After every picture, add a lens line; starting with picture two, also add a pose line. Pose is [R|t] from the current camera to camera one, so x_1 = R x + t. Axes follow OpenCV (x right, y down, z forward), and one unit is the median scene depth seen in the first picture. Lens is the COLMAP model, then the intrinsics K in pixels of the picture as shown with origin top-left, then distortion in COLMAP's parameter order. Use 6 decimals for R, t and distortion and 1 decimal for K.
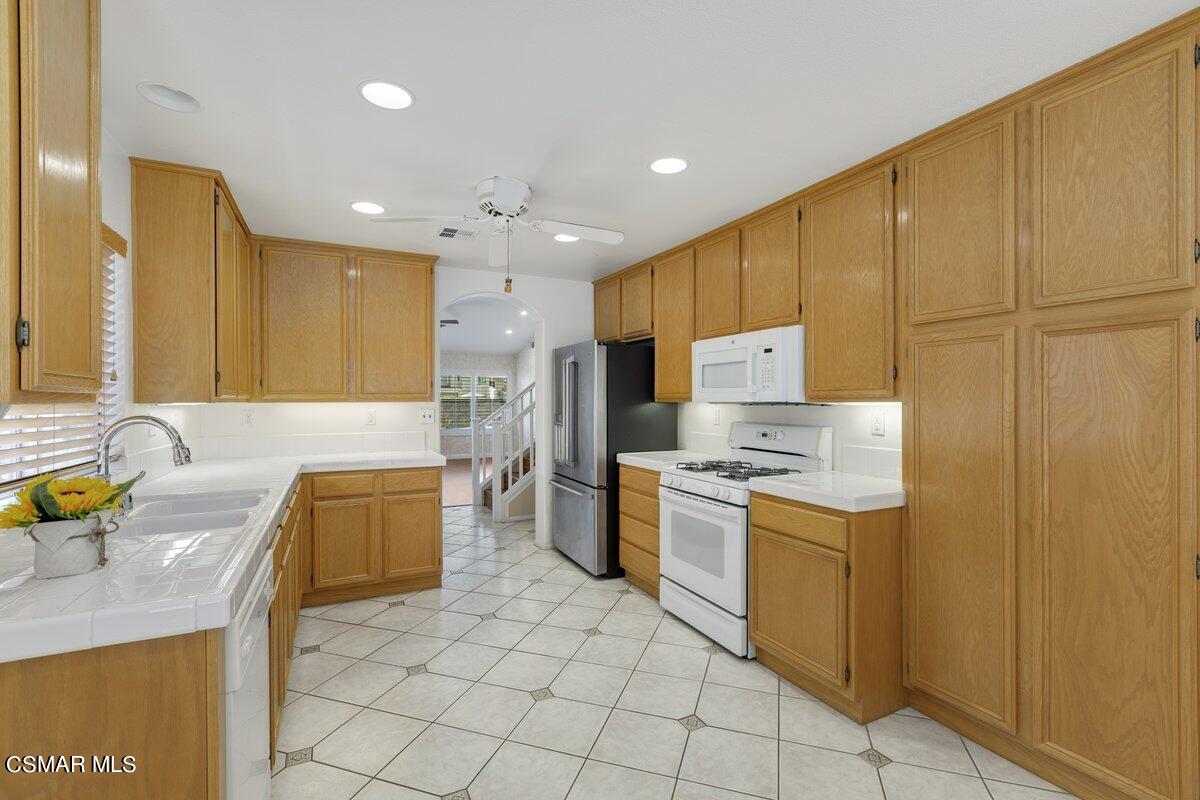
lens RADIAL K [[535.6, 0, 600.3], [0, 535.6, 400.1], [0, 0, 1]] dist [0.000976, 0.000092]
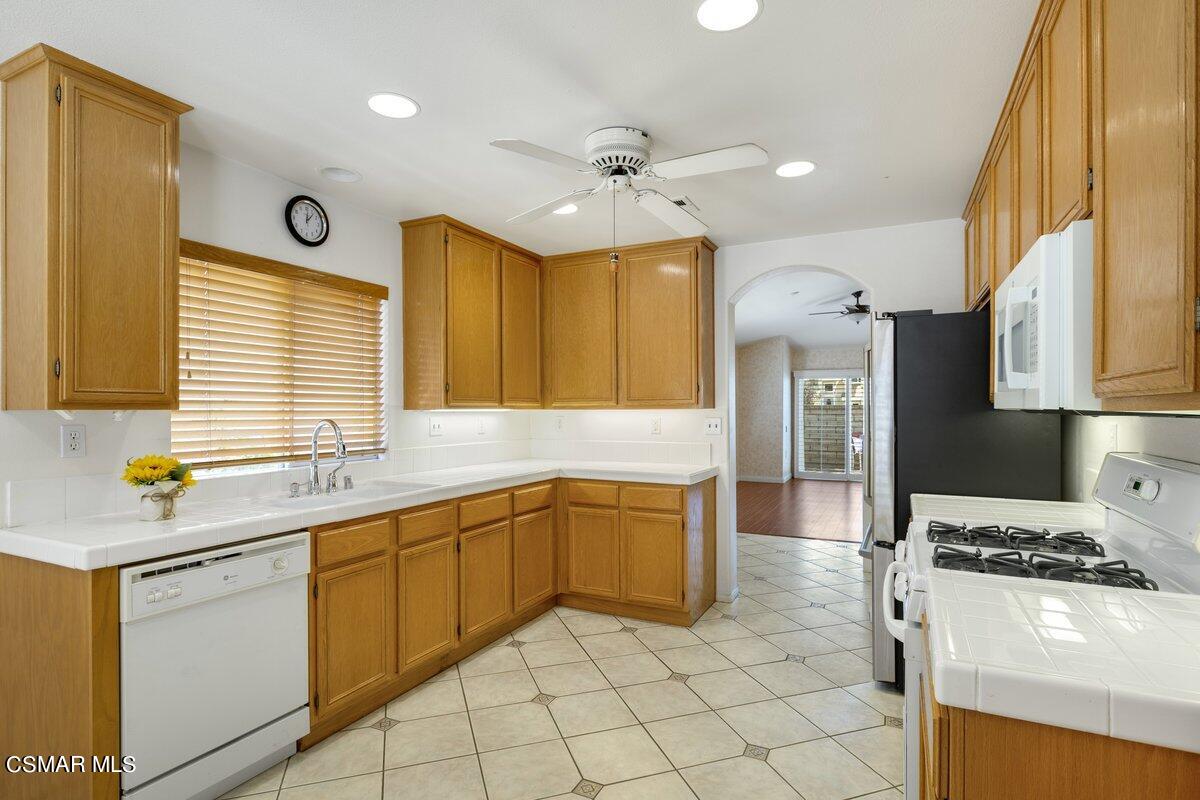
lens RADIAL K [[599.4, 0, 596.6], [0, 599.4, 409.4], [0, 0, 1]] dist [-0.005993, -0.000108]
pose [[0.607473, 0.002357, -0.794336, 0.398041], [0.000465, 0.999994, 0.003323, 0.000465], [0.794340, -0.002387, 0.607469, 0.335504]]
